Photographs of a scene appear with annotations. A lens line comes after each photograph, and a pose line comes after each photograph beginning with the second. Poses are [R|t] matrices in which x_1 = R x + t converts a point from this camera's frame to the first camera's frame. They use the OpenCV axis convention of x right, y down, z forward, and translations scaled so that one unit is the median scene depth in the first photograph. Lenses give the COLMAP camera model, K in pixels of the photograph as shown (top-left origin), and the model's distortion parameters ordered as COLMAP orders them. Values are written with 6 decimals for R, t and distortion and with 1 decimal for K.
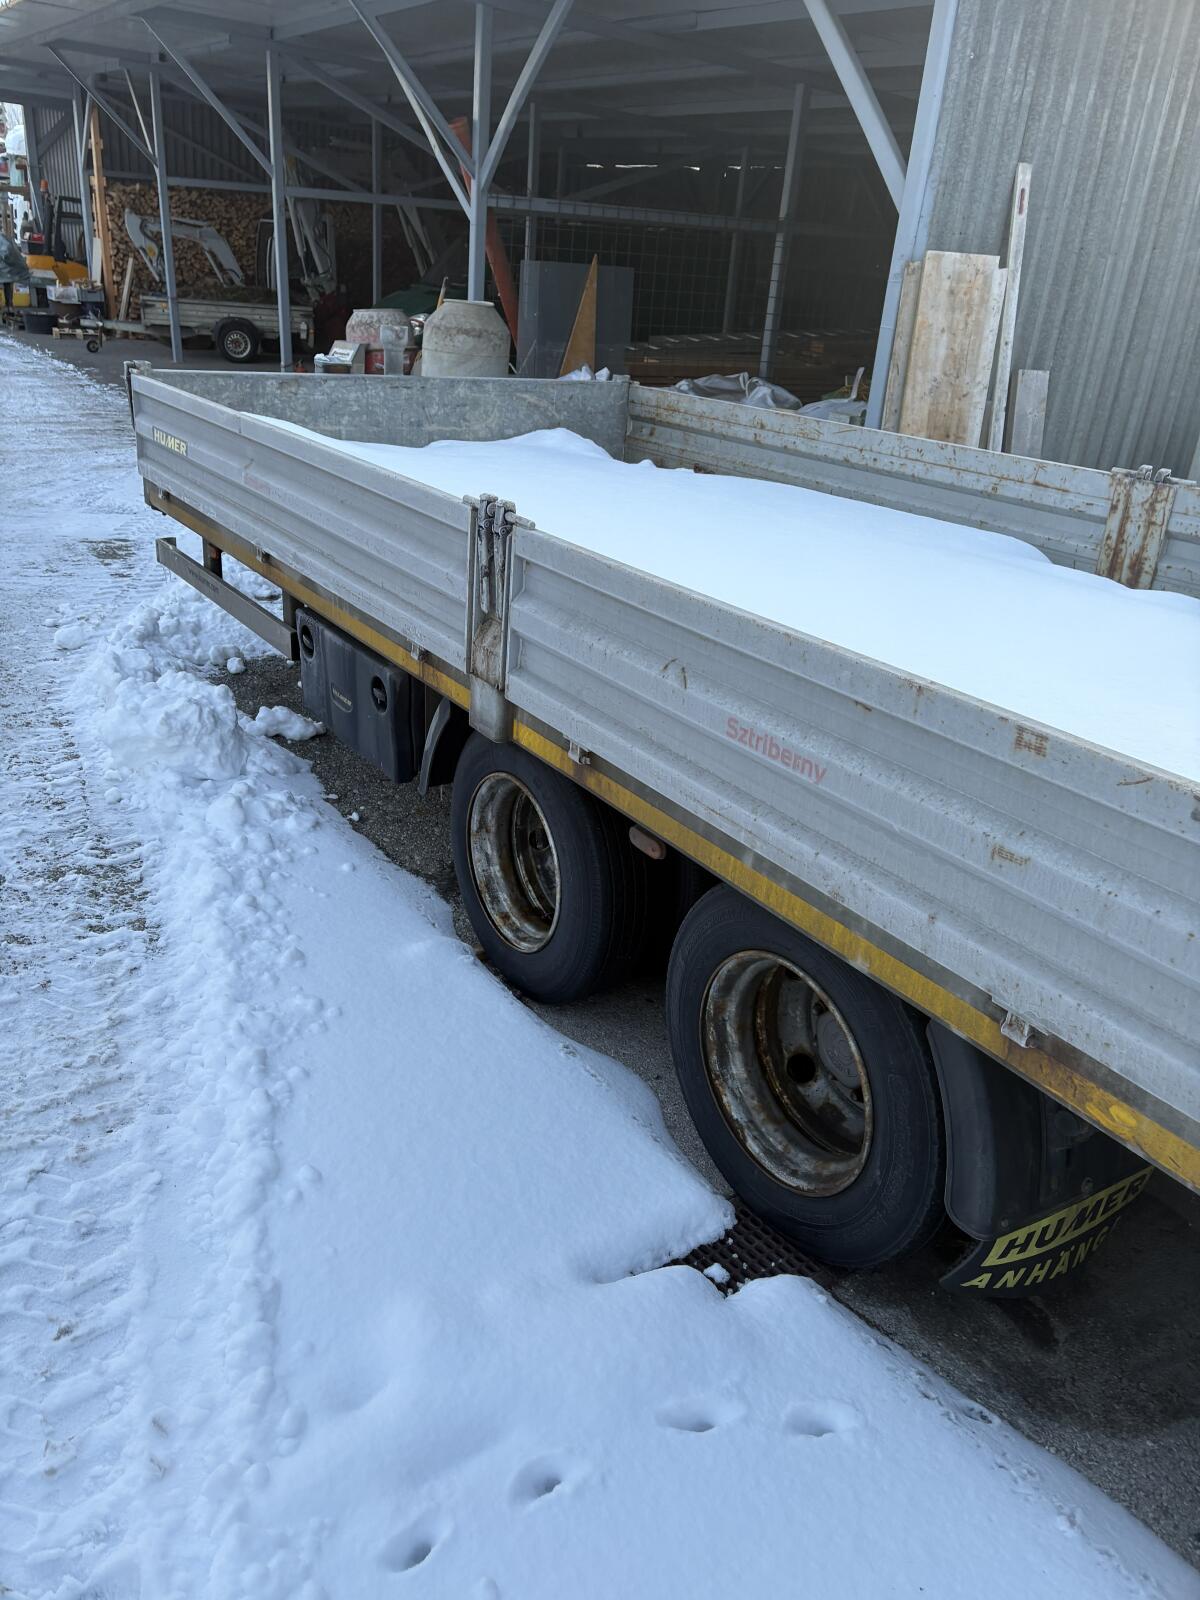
lens RADIAL K [[1198.7, 0, 603.1], [0, 1198.7, 802.3], [0, 0, 1]] dist [0.044282, -0.017129]
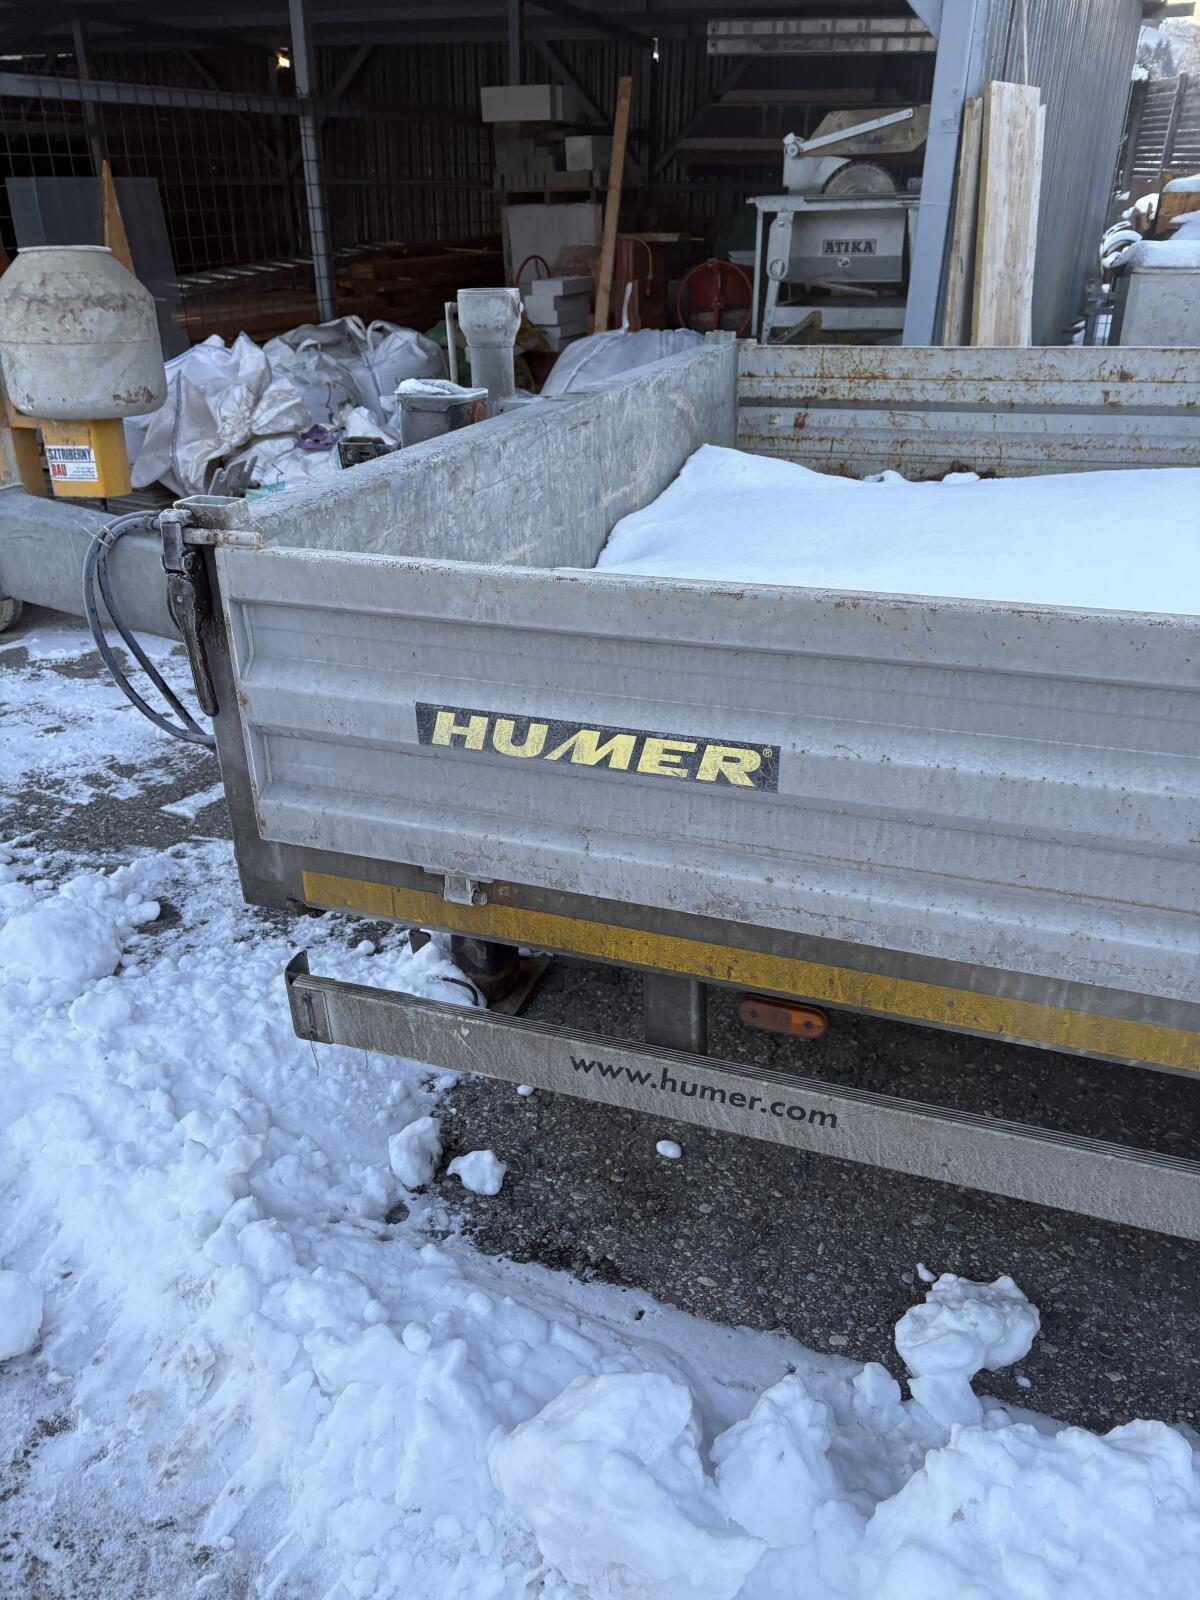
lens RADIAL K [[1198.7, 0, 586.1], [0, 1198.7, 811.7], [0, 0, 1]] dist [0.044282, -0.017129]
pose [[0.810575, -0.335147, 0.480255, -0.392618], [0.303900, 0.941719, 0.144258, -0.251889], [-0.500613, 0.029018, 0.865185, 0.569455]]
